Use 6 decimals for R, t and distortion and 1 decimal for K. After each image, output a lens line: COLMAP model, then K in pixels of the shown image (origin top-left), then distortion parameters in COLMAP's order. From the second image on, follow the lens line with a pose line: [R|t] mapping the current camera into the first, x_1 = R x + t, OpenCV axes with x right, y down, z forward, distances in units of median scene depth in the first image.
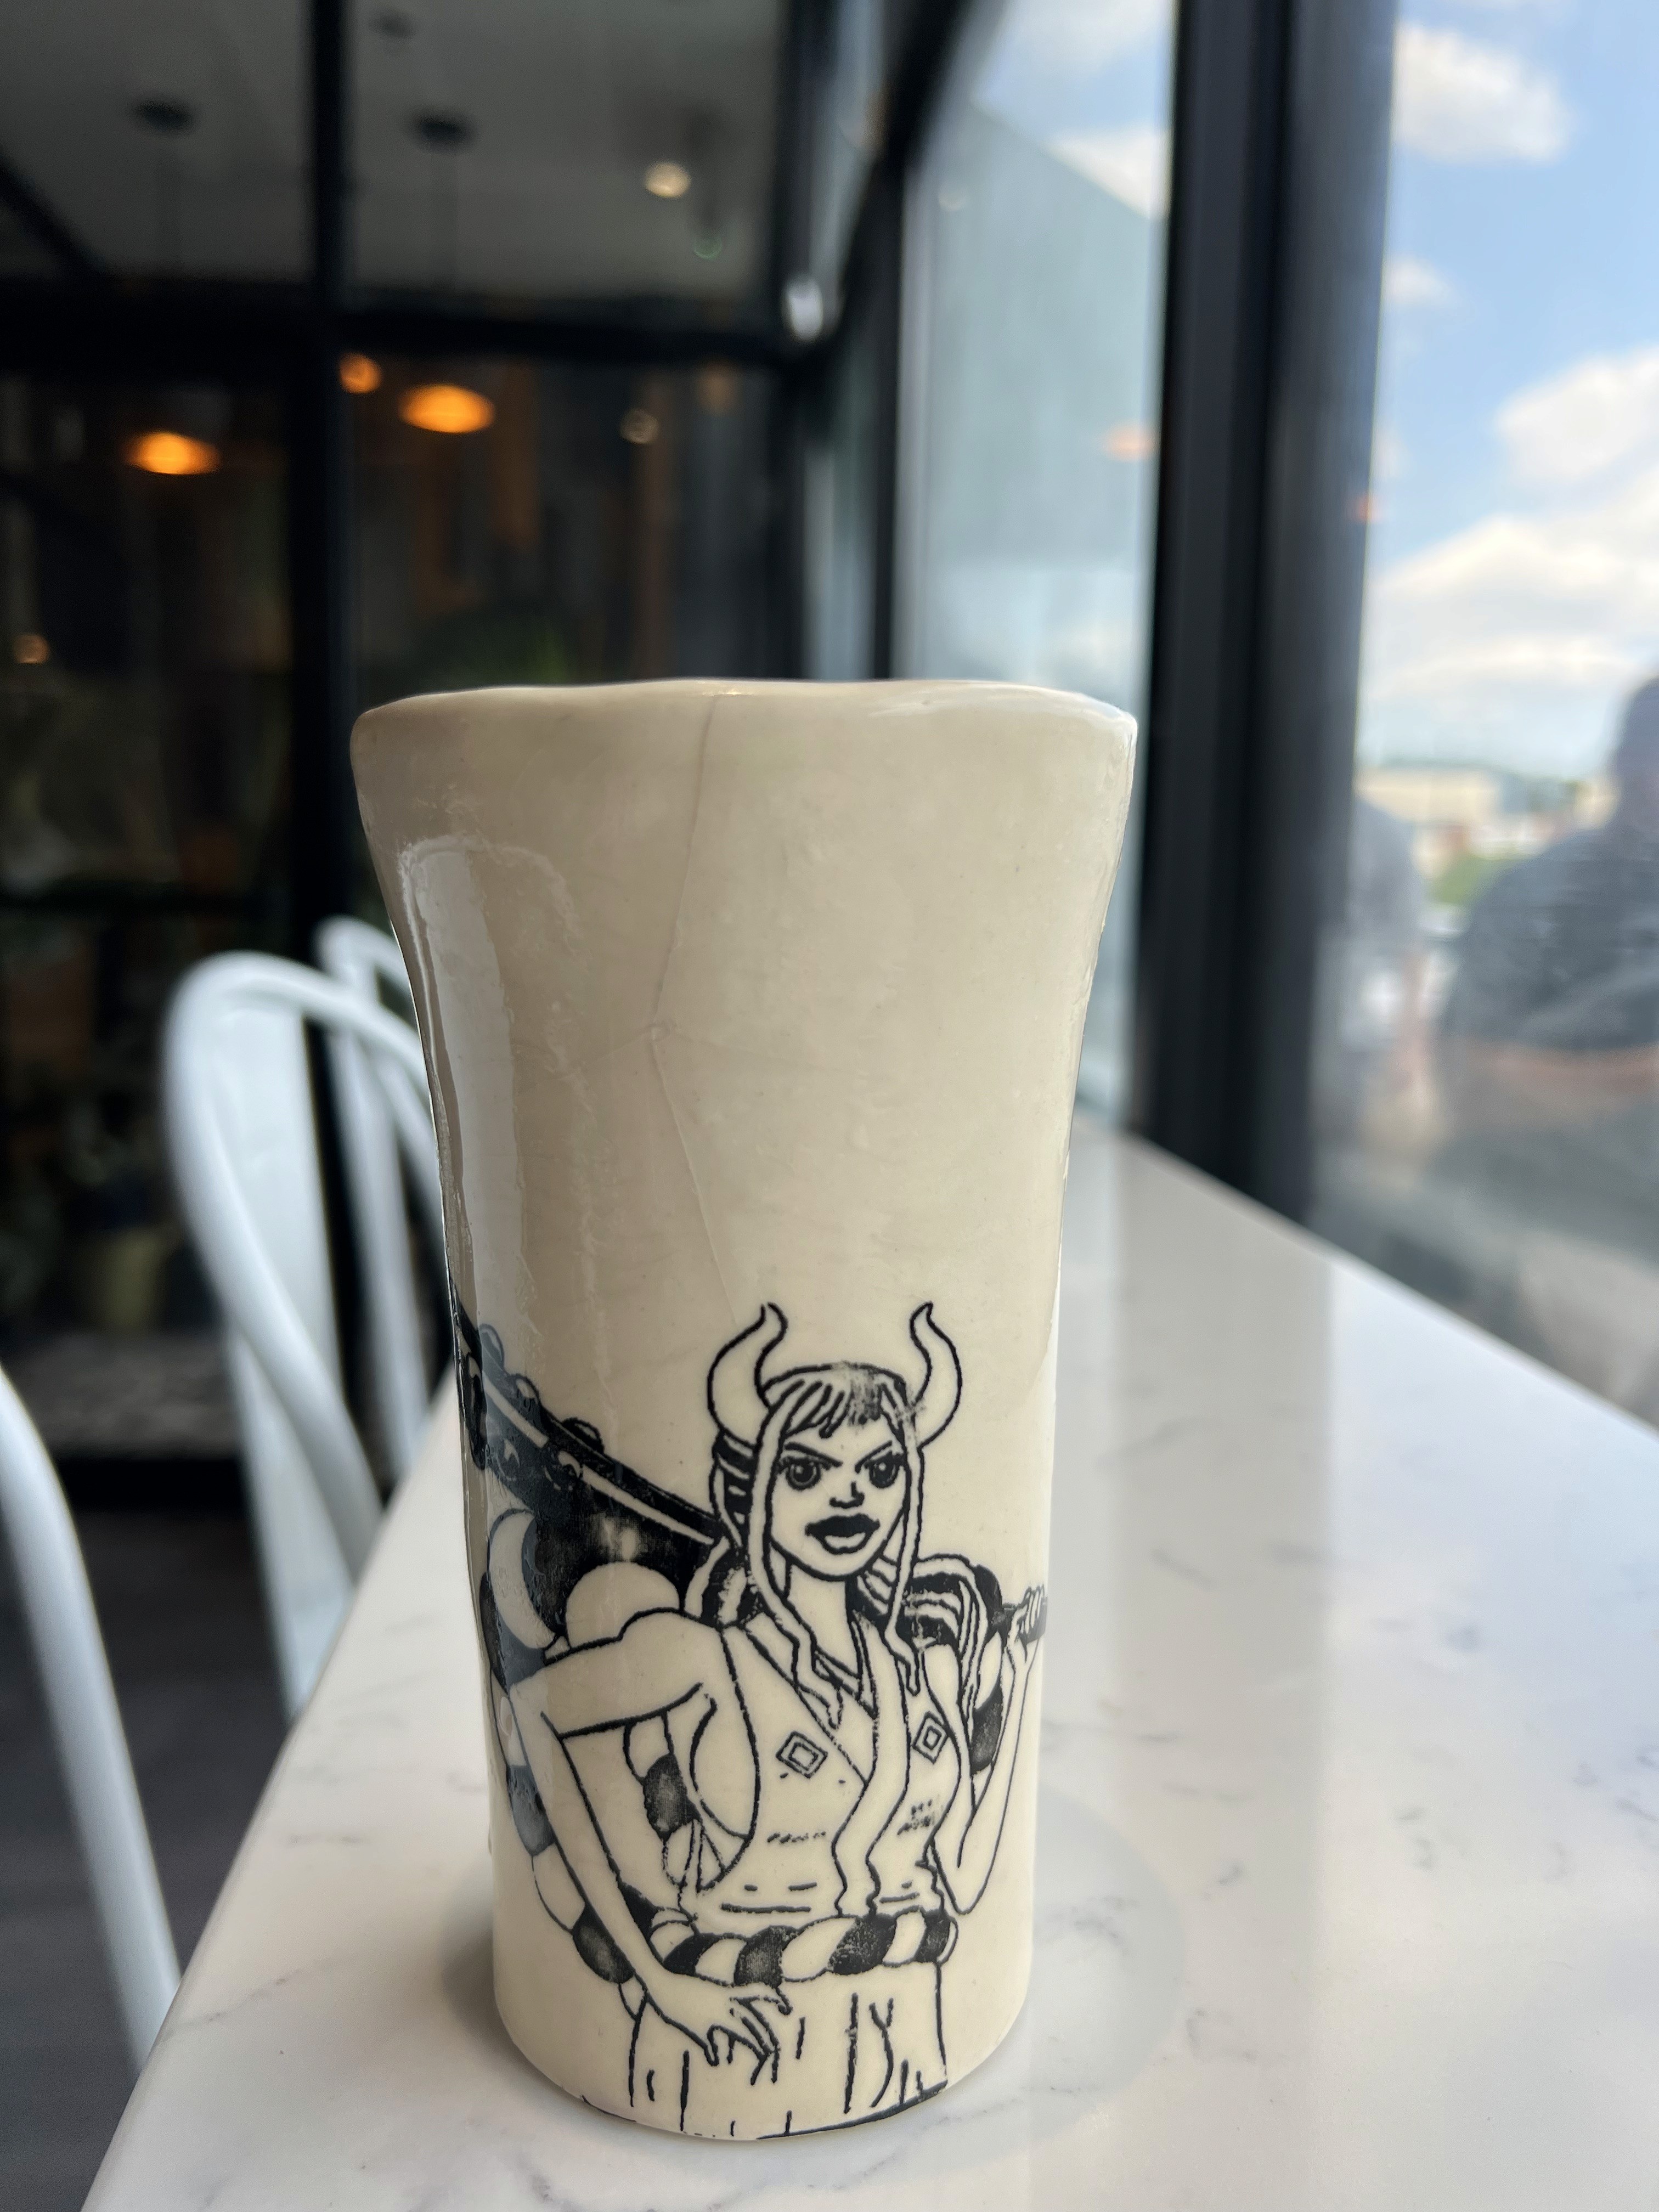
lens RADIAL K [[1692.3, 0, 829.5], [0, 1692.3, 1106.0], [0, 0, 1]] dist [-0.001751, 0.005161]
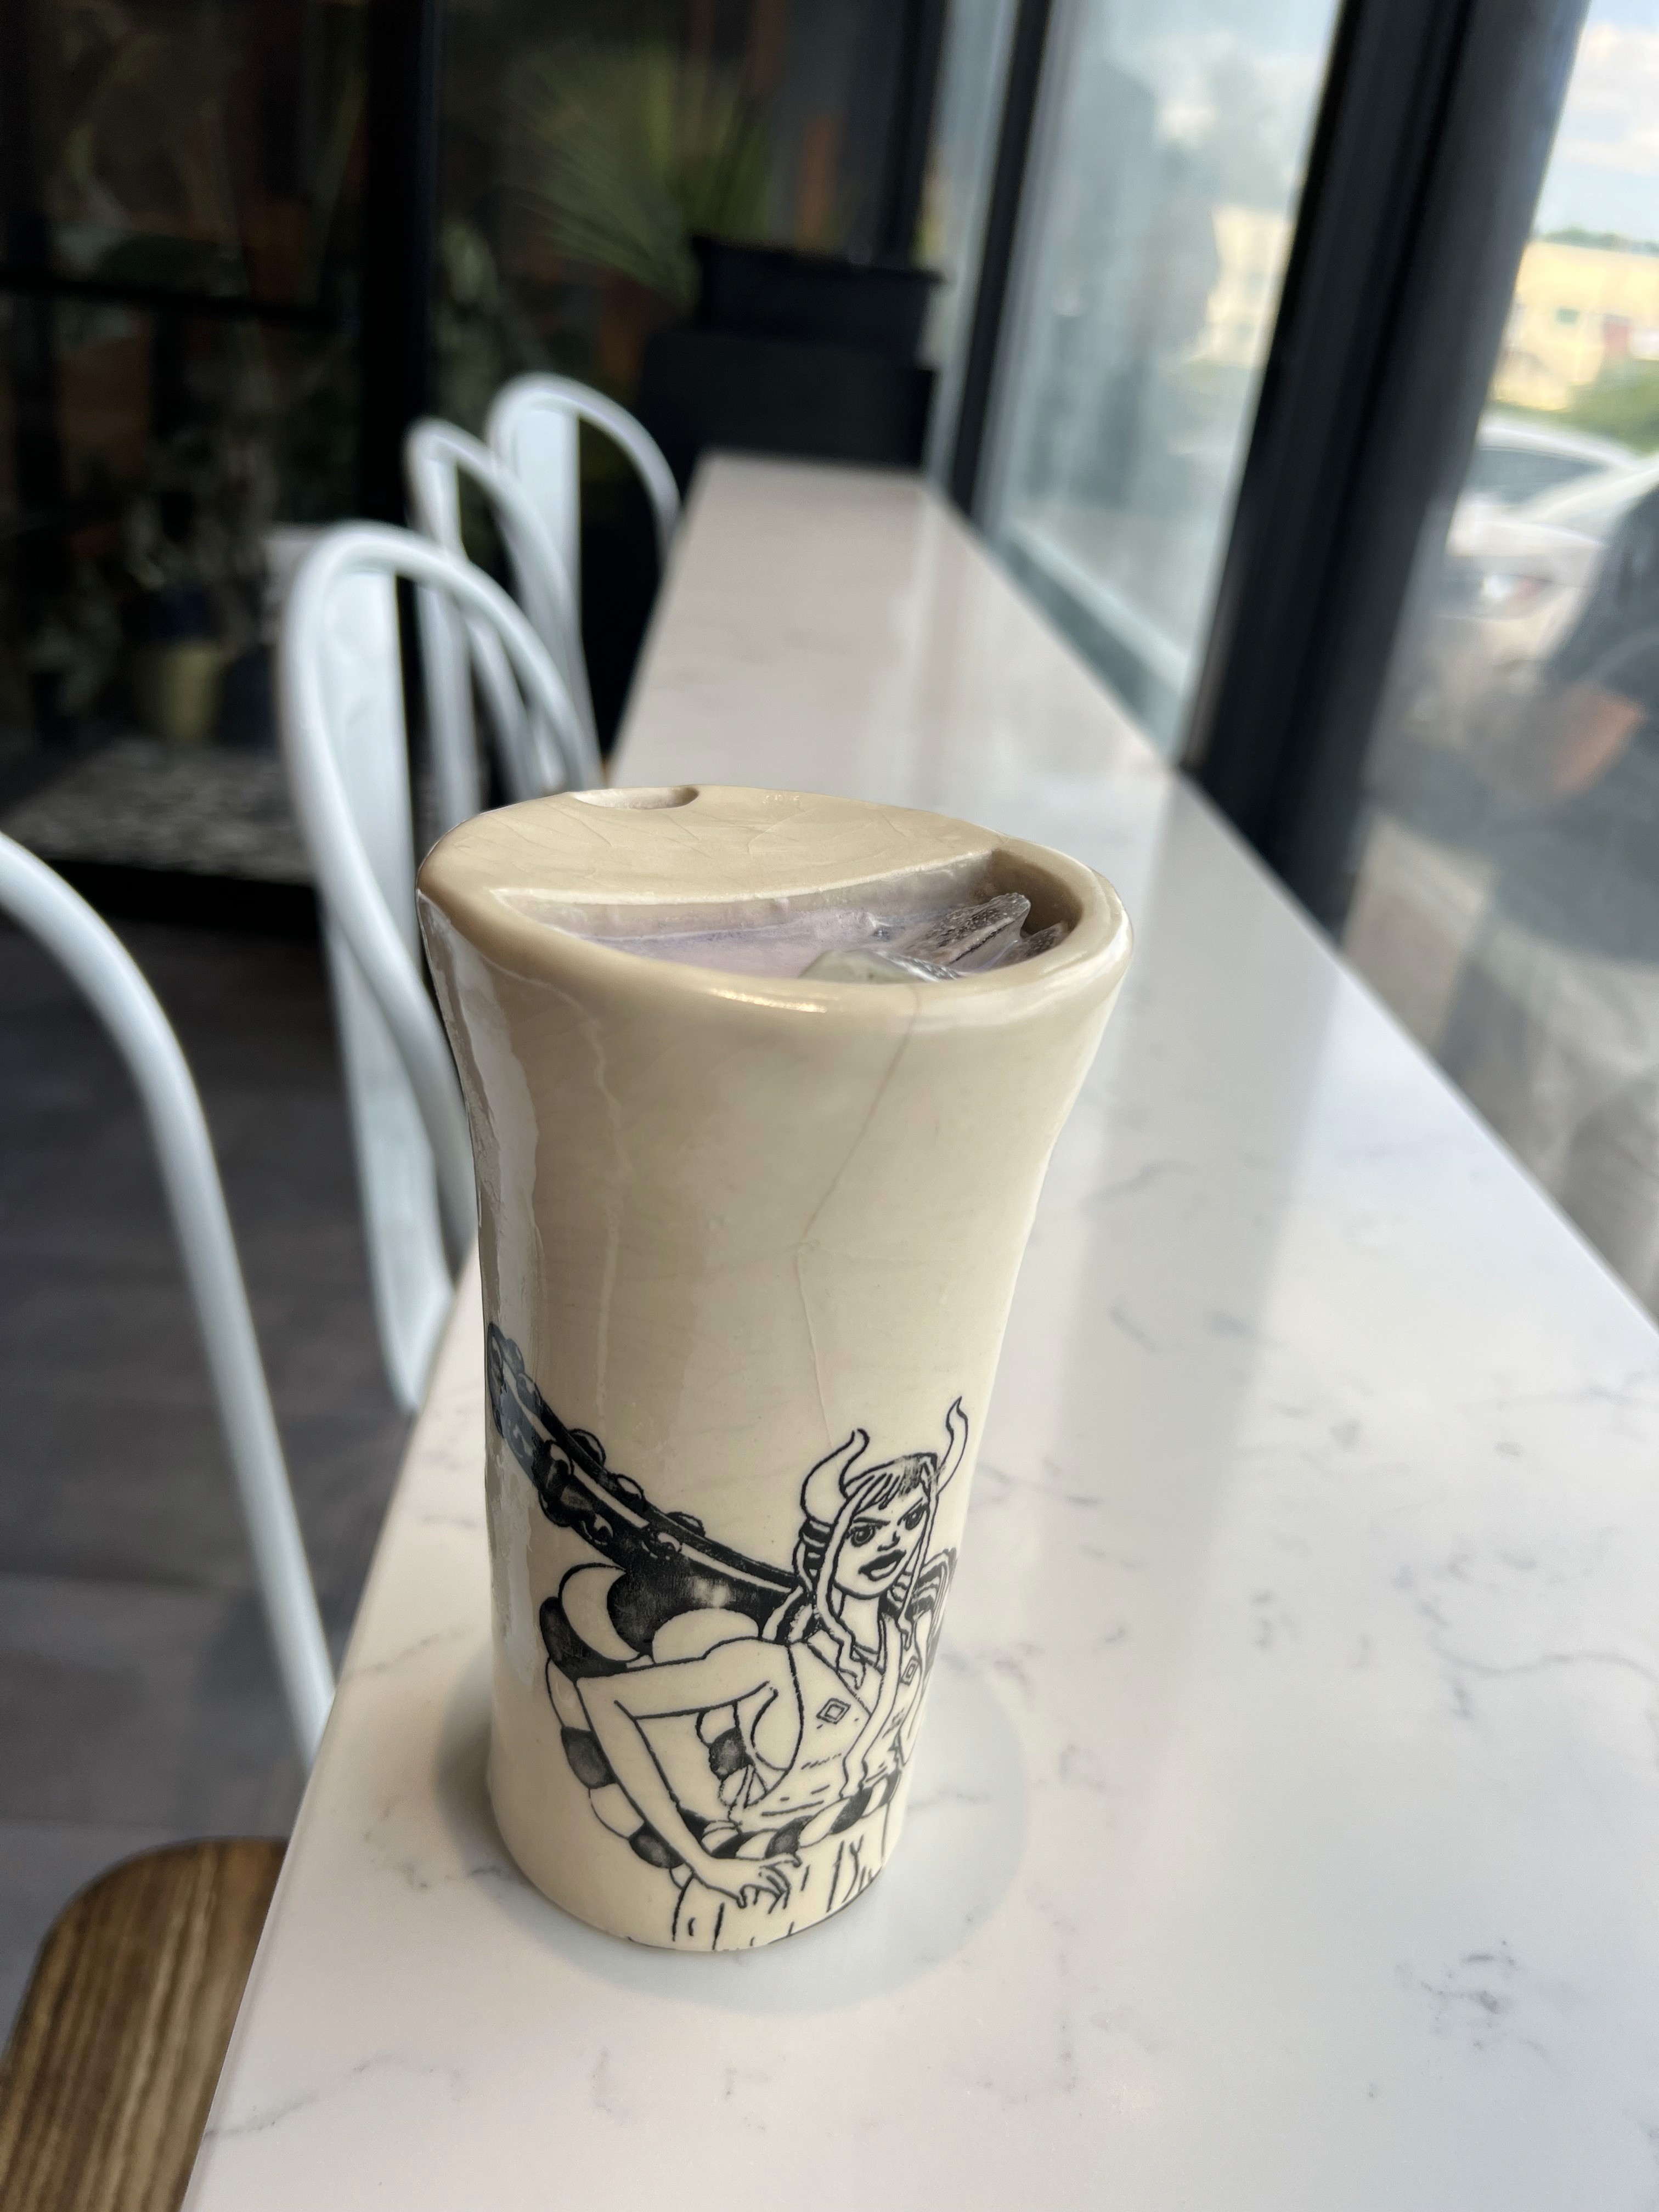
lens RADIAL K [[1692.3, 0, 829.5], [0, 1692.3, 1106.0], [0, 0, 1]] dist [-0.001751, 0.005161]
pose [[0.944419, -0.050686, 0.324815, -0.410816], [-0.047697, 0.956462, 0.287934, -0.428890], [-0.325267, -0.287423, 0.900882, -0.038249]]
